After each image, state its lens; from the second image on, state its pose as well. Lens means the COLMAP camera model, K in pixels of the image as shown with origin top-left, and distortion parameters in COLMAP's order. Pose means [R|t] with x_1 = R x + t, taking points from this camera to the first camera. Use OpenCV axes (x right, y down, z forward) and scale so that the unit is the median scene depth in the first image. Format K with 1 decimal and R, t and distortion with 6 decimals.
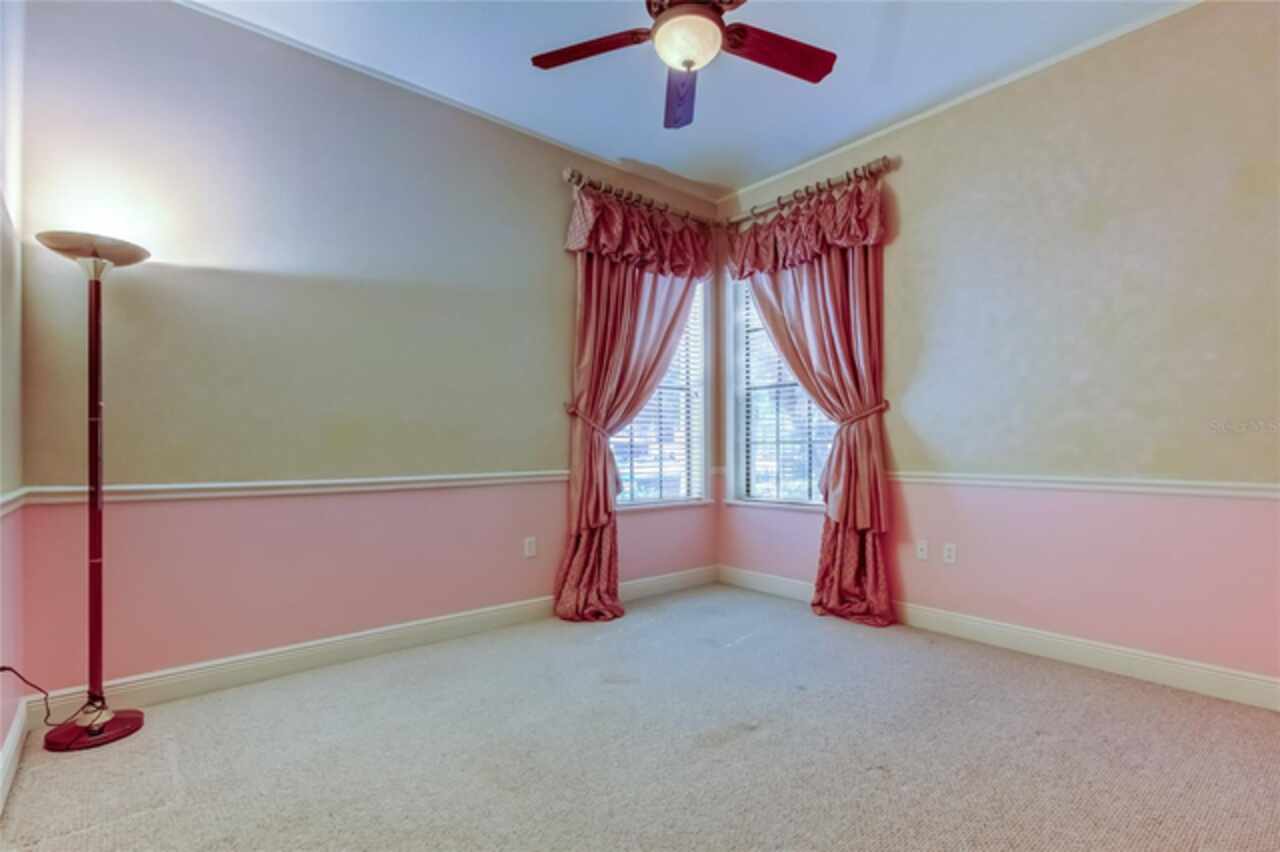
lens RADIAL K [[586.7, 0, 647.7], [0, 586.7, 438.0], [0, 0, 1]] dist [0.015394, -0.000070]
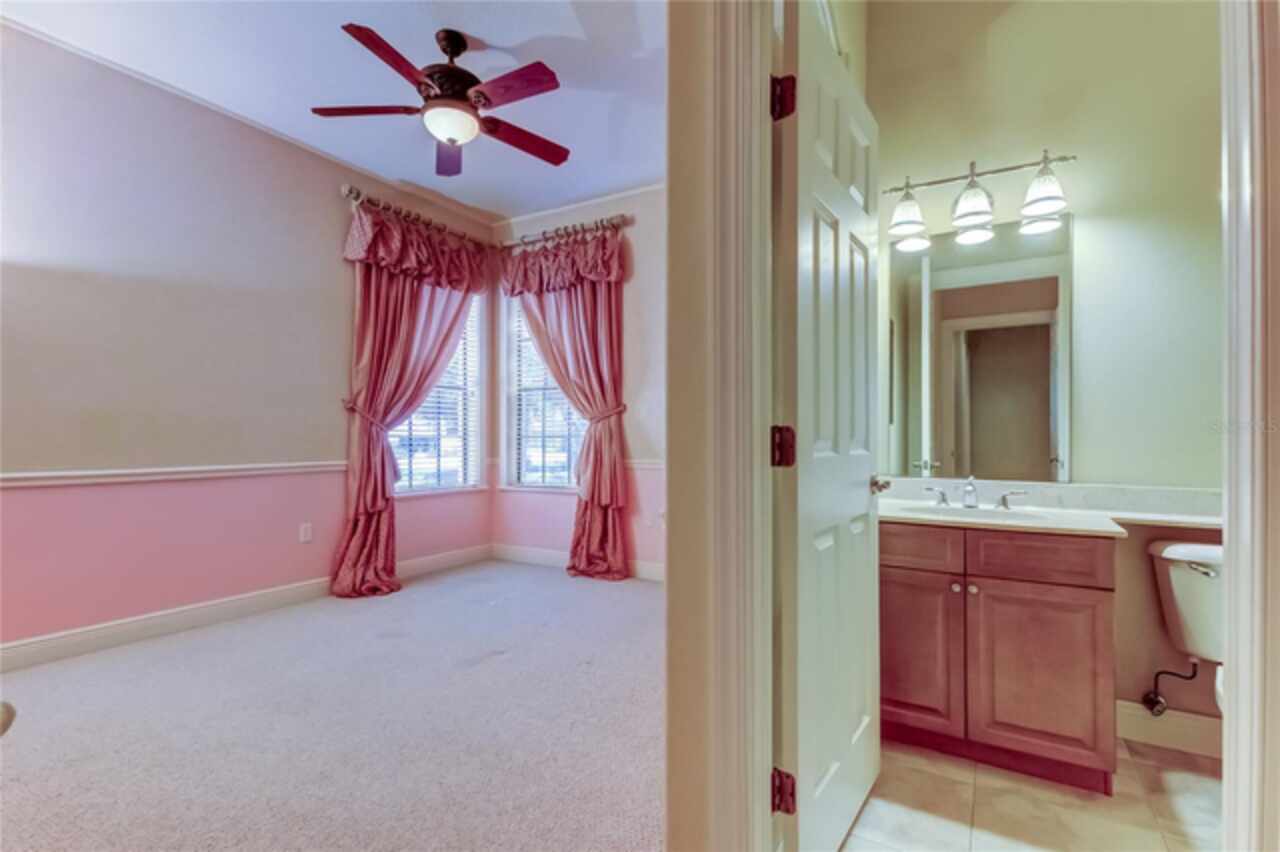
lens RADIAL K [[586.7, 0, 647.7], [0, 586.7, 438.0], [0, 0, 1]] dist [0.015394, -0.000070]
pose [[0.942710, 0.005422, 0.333569, 0.027416], [-0.009170, 0.999911, 0.009662, -0.003470], [-0.333487, -0.012167, 0.942676, -0.214044]]
